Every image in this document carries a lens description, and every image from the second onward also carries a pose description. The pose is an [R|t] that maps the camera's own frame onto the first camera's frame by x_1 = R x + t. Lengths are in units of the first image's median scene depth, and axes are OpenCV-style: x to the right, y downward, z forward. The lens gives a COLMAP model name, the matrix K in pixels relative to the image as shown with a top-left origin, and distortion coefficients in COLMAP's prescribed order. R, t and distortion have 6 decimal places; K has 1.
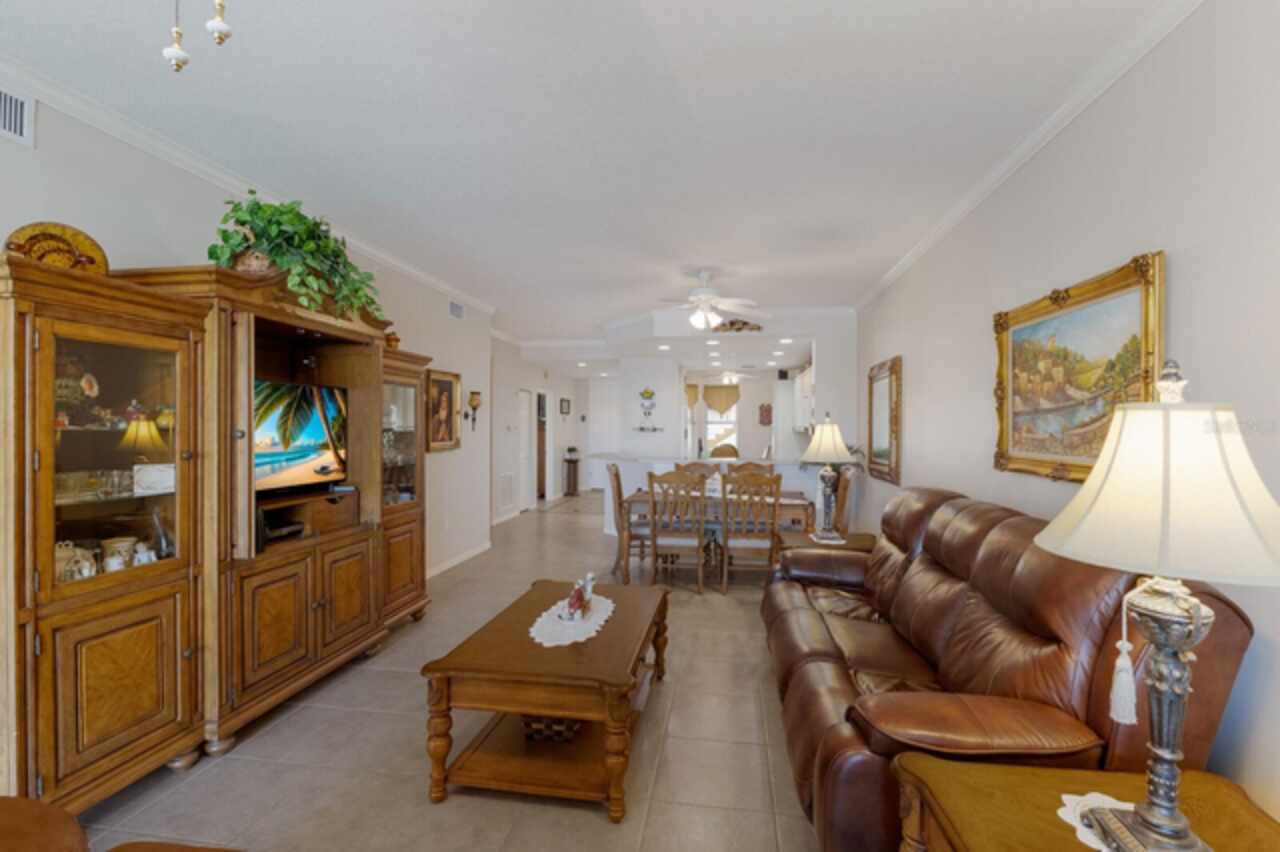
lens RADIAL K [[573.8, 0, 639.2], [0, 573.8, 428.9], [0, 0, 1]] dist [-0.005889, 0.002934]
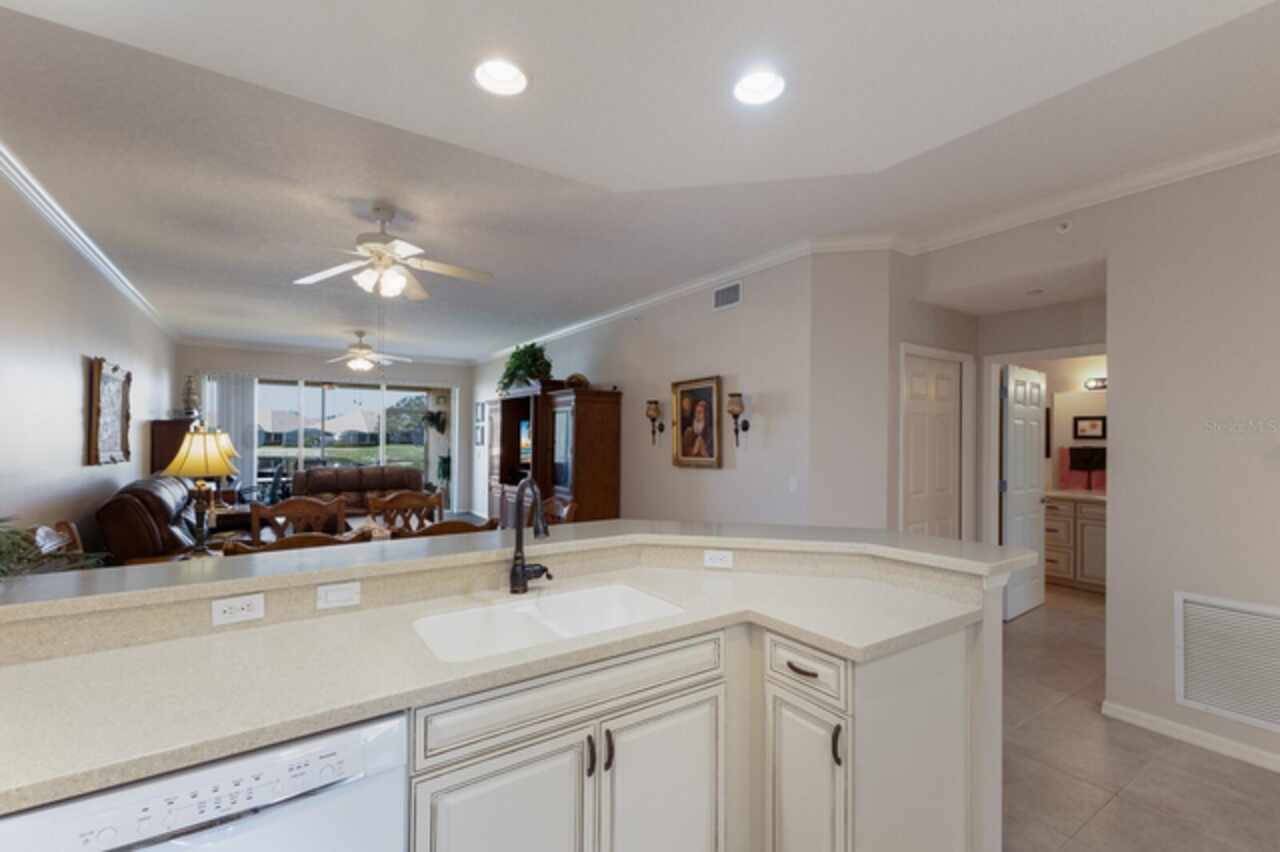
lens RADIAL K [[555.7, 0, 642.9], [0, 555.7, 433.0], [0, 0, 1]] dist [0.017390, -0.000965]
pose [[-0.740092, -0.011833, -0.672402, 0.590620], [-0.010684, 0.999926, -0.005837, -0.016909], [0.672421, 0.002864, -0.740163, 3.027759]]
